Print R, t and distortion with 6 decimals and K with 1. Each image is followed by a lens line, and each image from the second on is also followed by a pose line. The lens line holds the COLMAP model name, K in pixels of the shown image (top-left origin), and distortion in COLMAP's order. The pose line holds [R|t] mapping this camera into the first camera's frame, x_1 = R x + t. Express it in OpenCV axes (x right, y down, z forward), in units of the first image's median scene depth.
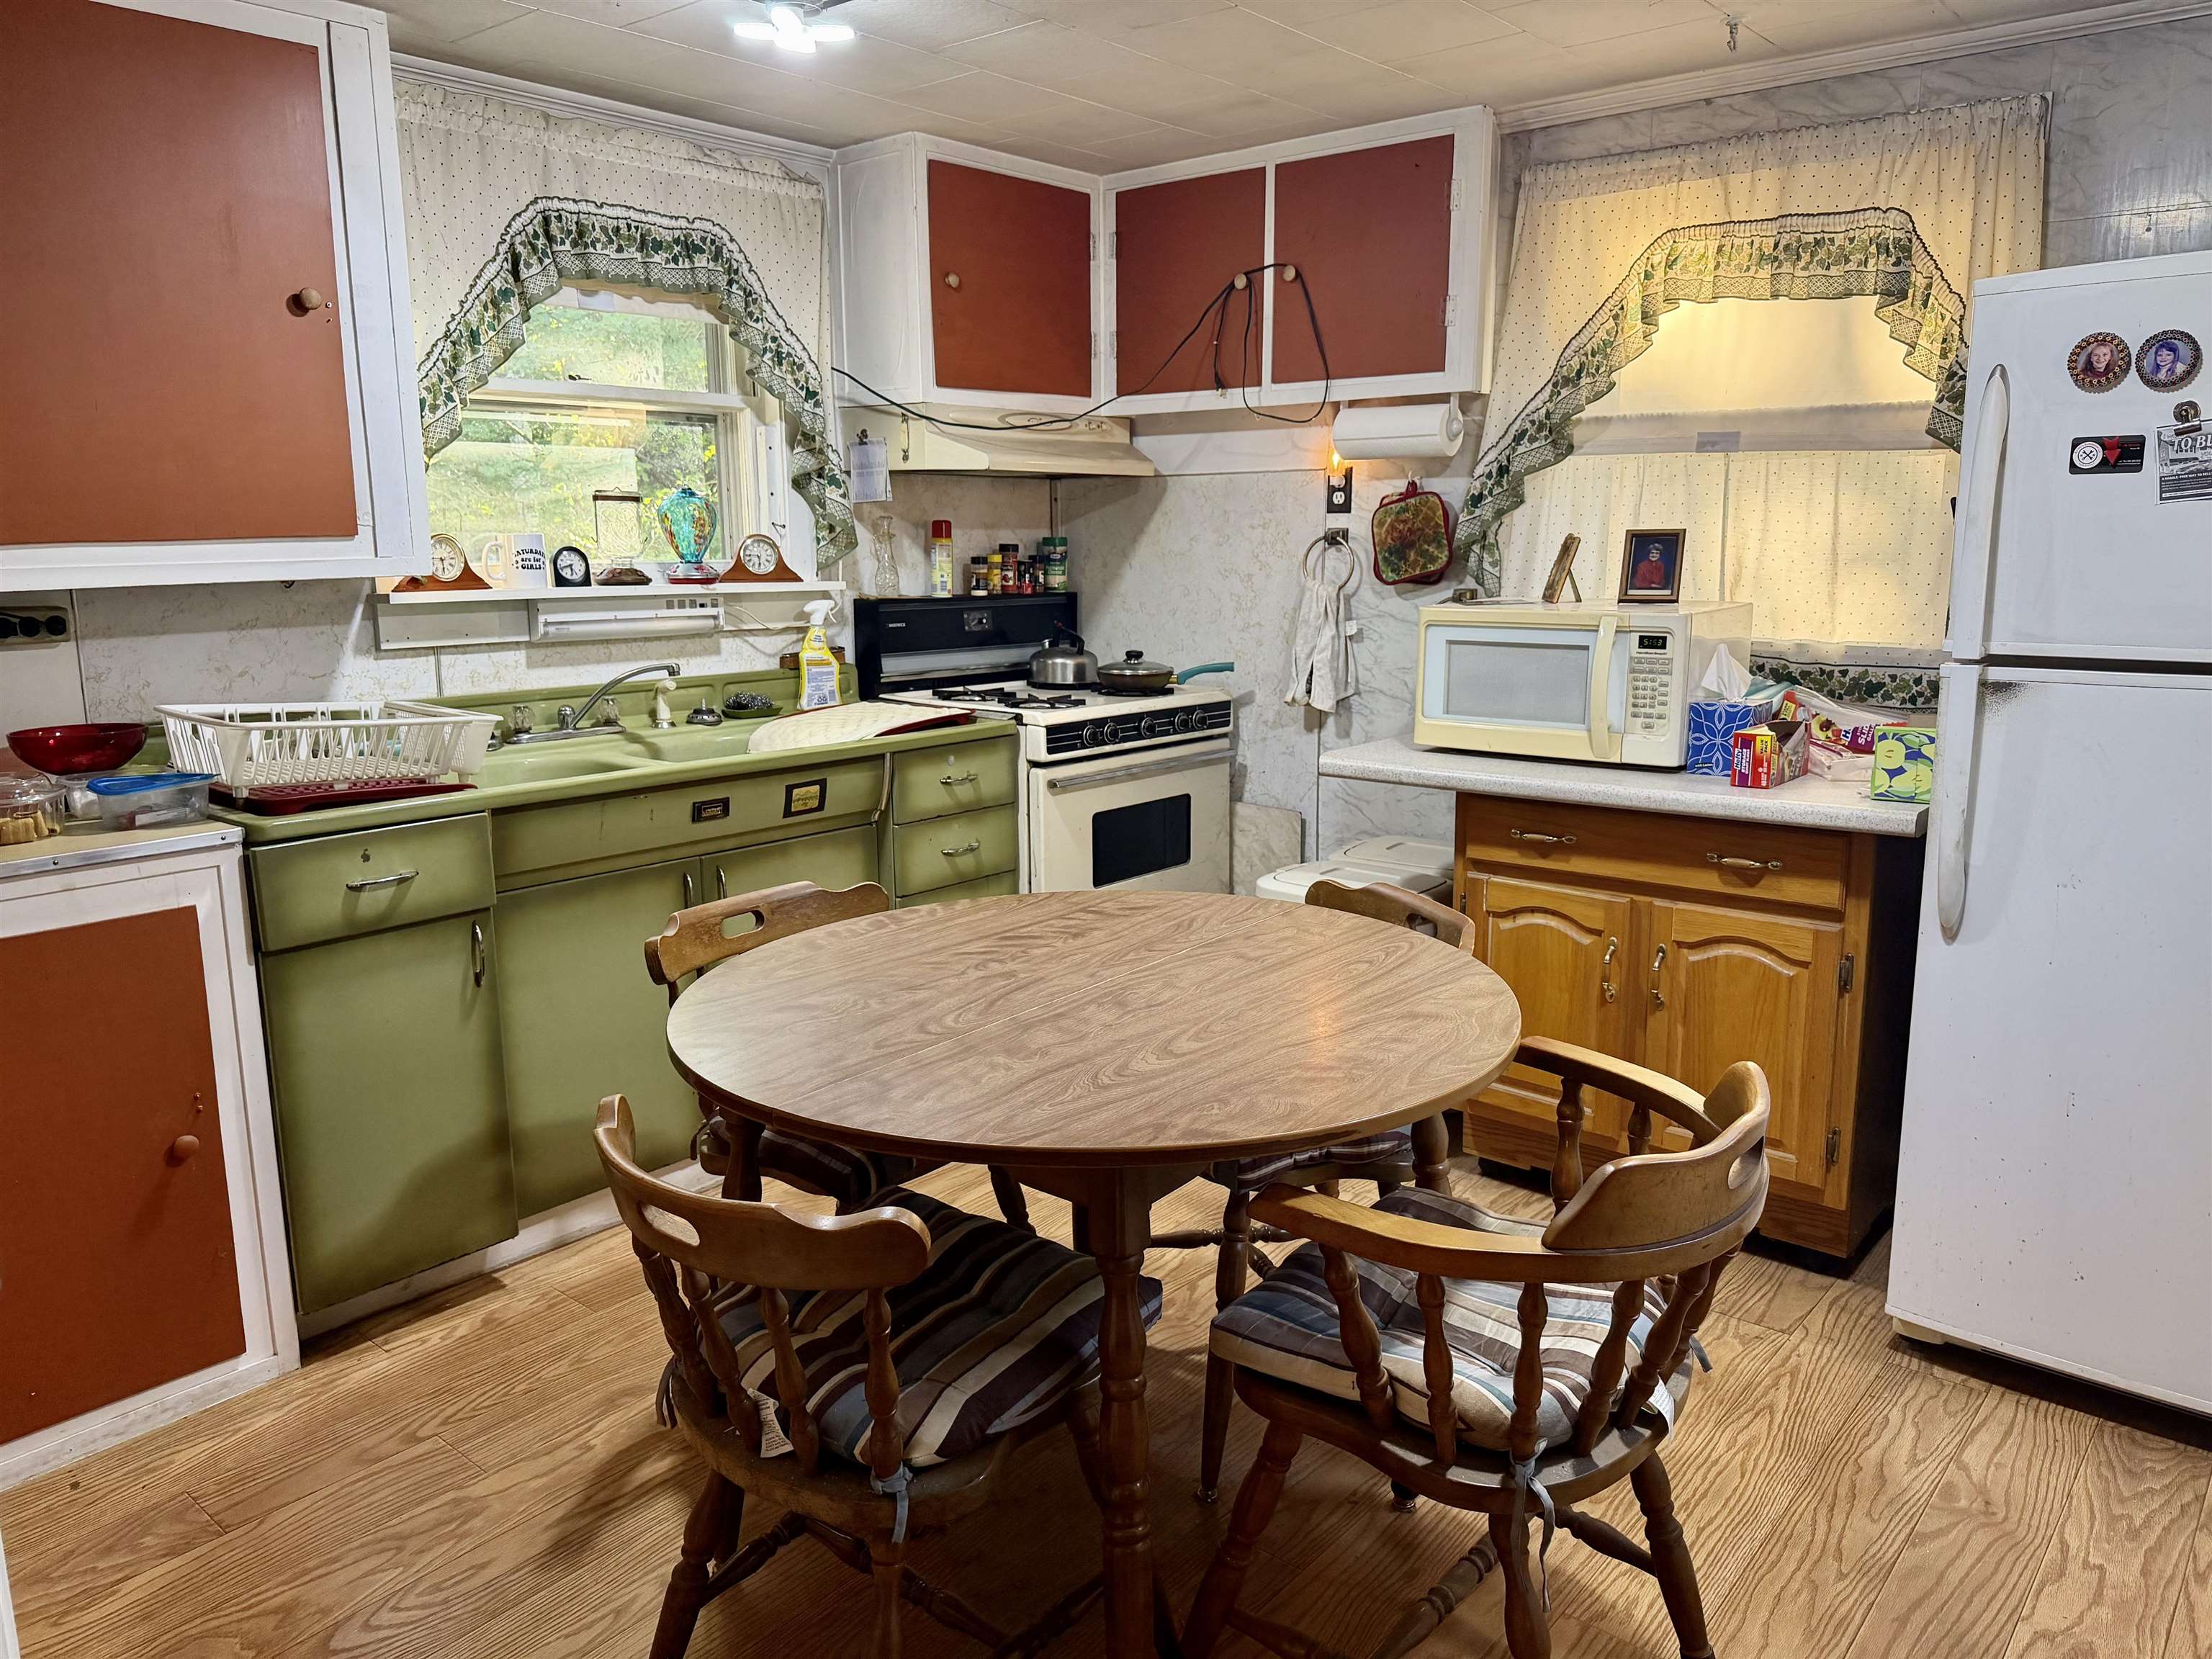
lens RADIAL K [[1561.3, 0, 1109.4], [0, 1561.3, 837.9], [0, 0, 1]] dist [0.091413, -0.145027]
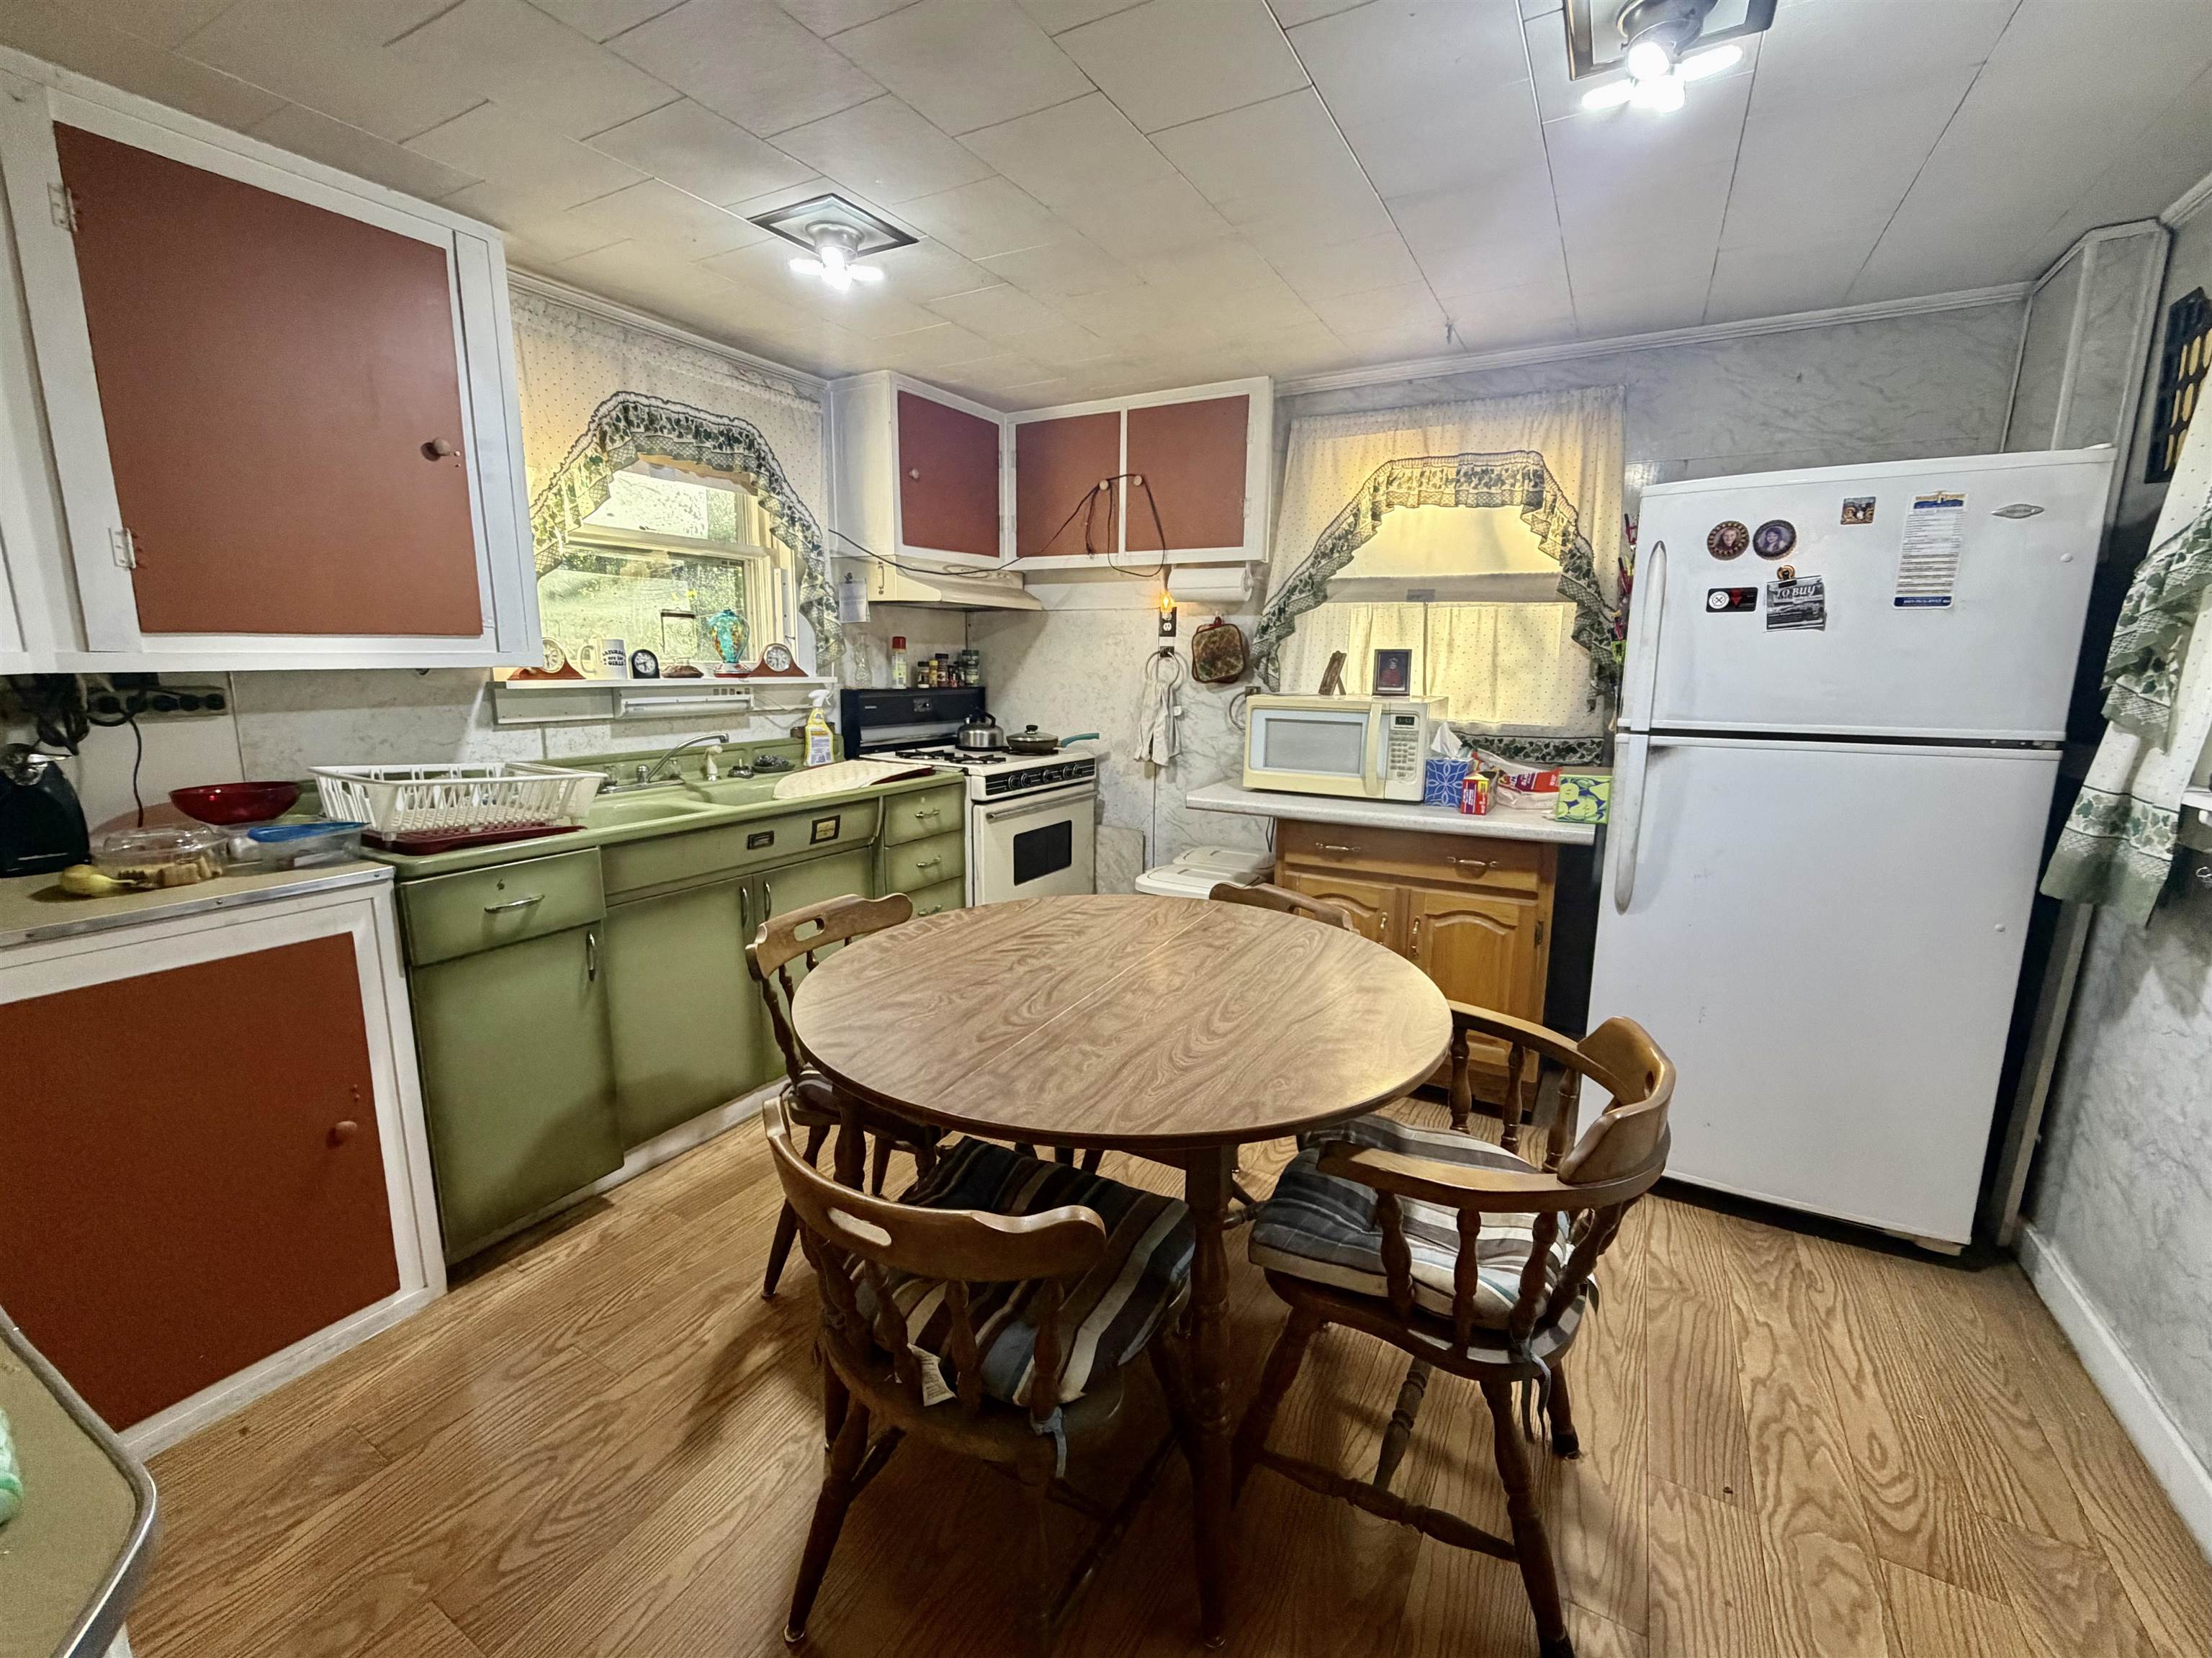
lens RADIAL K [[935.9, 0, 1106.0], [0, 935.9, 829.0], [0, 0, 1]] dist [-0.000438, -0.000388]
pose [[0.983879, -0.017442, 0.177981, -0.092092], [0.019504, 0.999761, -0.009841, -0.012366], [-0.177766, 0.013154, 0.983985, 0.128866]]
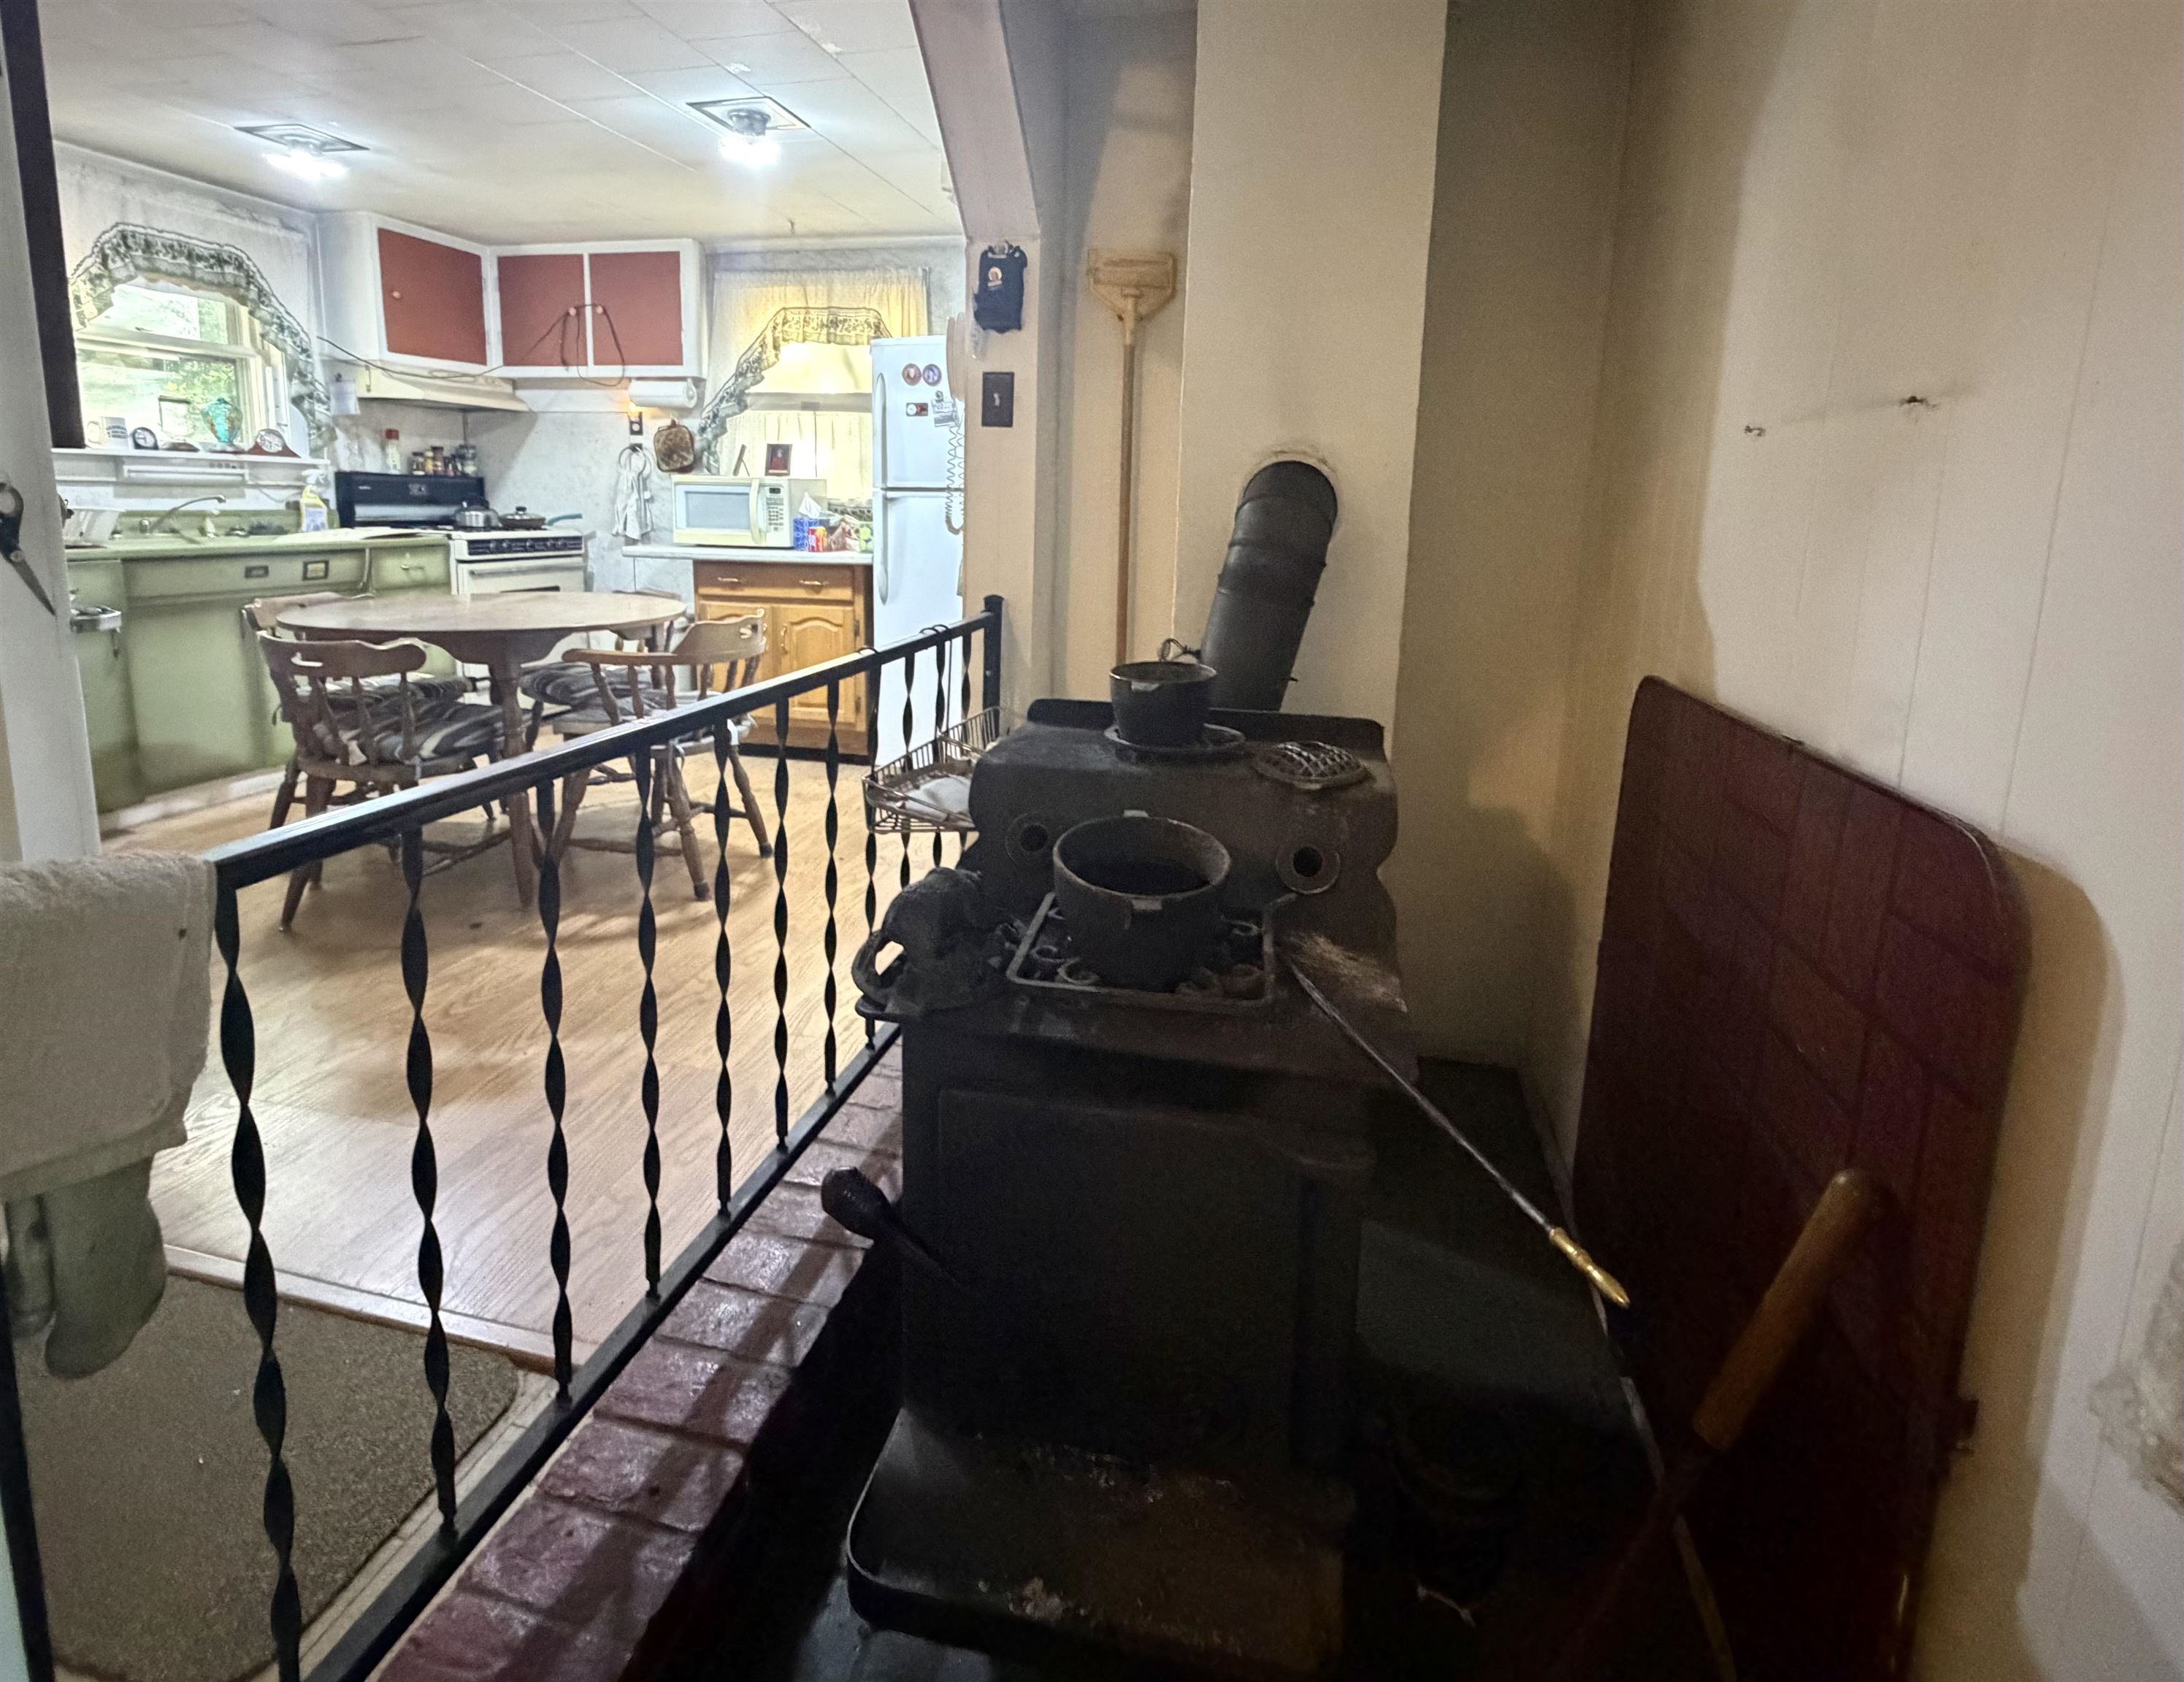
lens RADIAL K [[1092.7, 0, 1058.8], [0, 1092.7, 668.5], [0, 0, 1]] dist [0.001796, 0.000624]
pose [[0.897801, -0.044005, 0.438198, 0.014694], [0.059319, 0.998011, -0.021314, 0.155521], [-0.436389, 0.045129, 0.898626, -0.466763]]
